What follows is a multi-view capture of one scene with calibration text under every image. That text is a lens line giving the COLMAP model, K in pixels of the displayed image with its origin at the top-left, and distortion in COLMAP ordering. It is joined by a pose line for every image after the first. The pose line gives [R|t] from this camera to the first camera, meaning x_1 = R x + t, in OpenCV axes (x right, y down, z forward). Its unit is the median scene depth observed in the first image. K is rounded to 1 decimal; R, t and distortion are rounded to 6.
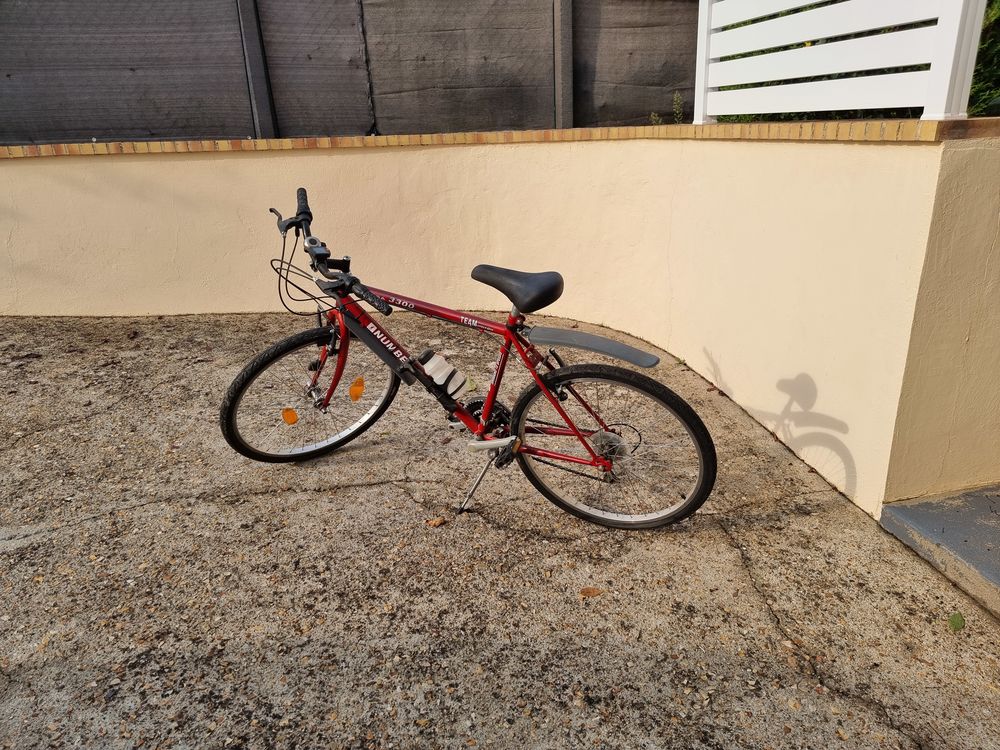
lens RADIAL K [[690.8, 0, 506.0], [0, 690.8, 375.5], [0, 0, 1]] dist [0.072002, -0.052612]
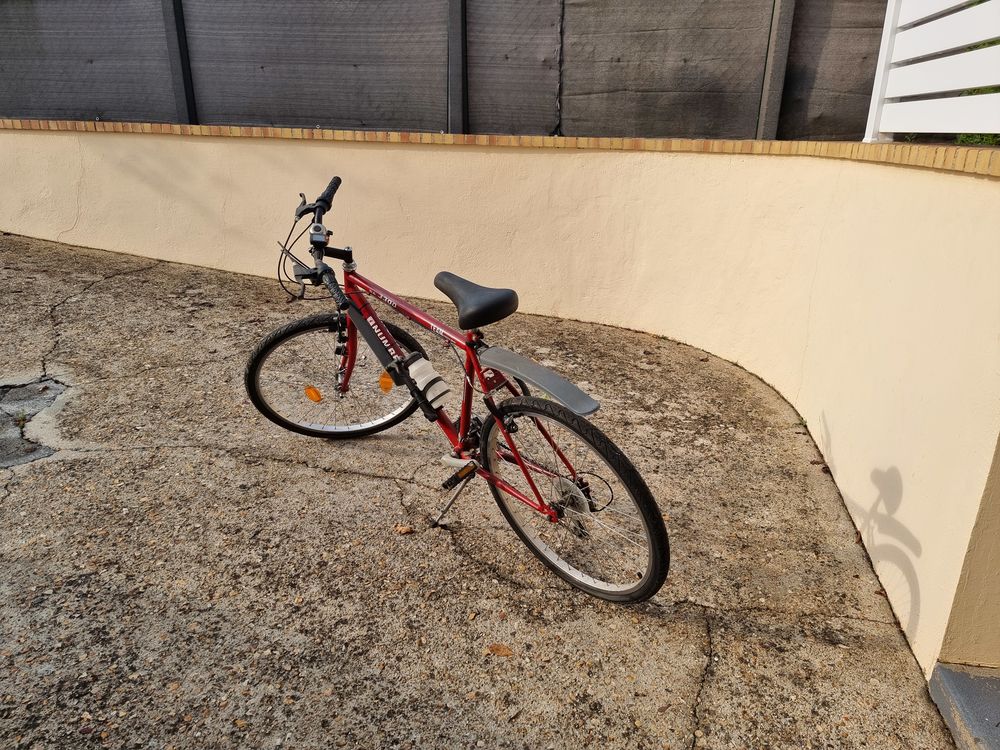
lens RADIAL K [[690.8, 0, 506.0], [0, 690.8, 375.5], [0, 0, 1]] dist [0.072002, -0.052612]
pose [[0.919075, 0.180859, -0.350132, 0.304520], [-0.183067, 0.982727, 0.027083, -0.048094], [0.348982, 0.039206, 0.936309, 0.122854]]
